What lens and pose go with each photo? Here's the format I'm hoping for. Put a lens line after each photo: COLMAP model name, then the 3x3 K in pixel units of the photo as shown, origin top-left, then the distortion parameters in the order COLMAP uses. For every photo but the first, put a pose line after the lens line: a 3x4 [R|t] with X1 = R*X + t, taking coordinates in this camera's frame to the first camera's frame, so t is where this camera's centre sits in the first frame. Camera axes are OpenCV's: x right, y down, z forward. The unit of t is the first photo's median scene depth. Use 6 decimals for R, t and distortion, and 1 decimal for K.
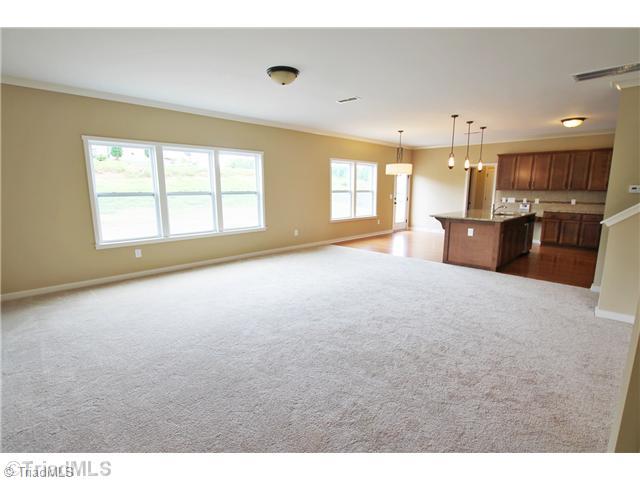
lens RADIAL K [[316.3, 0, 318.4], [0, 316.3, 244.0], [0, 0, 1]] dist [-0.022643, -0.000001]
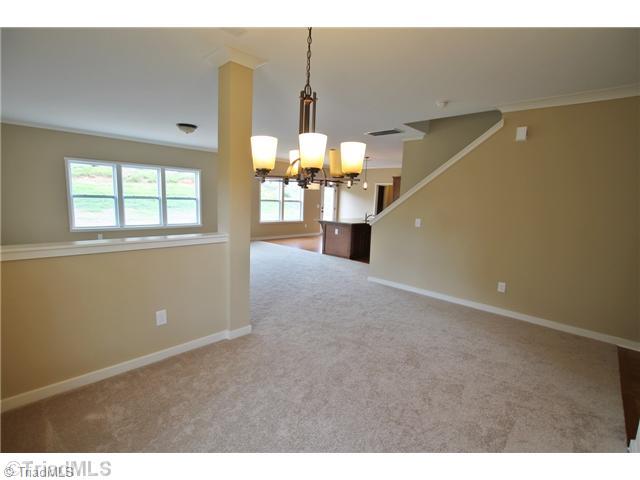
lens RADIAL K [[305.4, 0, 314.6], [0, 305.4, 240.5], [0, 0, 1]] dist [-0.022124, 0.000330]
pose [[0.999211, 0.036668, 0.015271, 0.341889], [-0.036090, 0.998681, -0.036520, 0.052834], [-0.016590, 0.035940, 0.999216, -0.358121]]
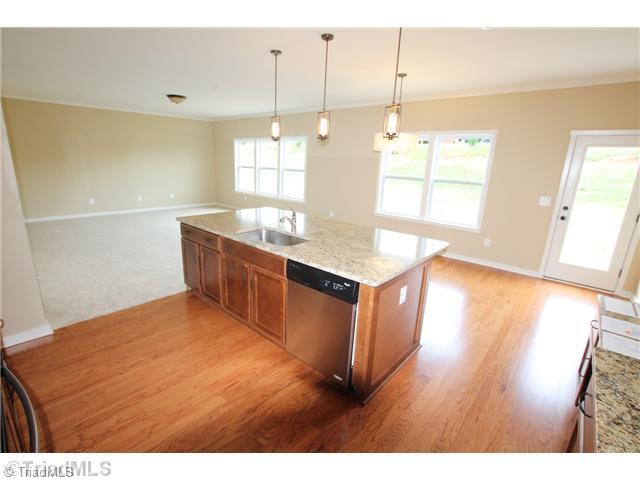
lens RADIAL K [[305.4, 0, 314.6], [0, 305.4, 240.5], [0, 0, 1]] dist [-0.022124, 0.000330]
pose [[0.062082, 0.241693, -0.968365, 1.119068], [-0.224724, 0.948708, 0.222380, -0.200343], [0.972443, 0.203809, 0.113212, 1.056492]]
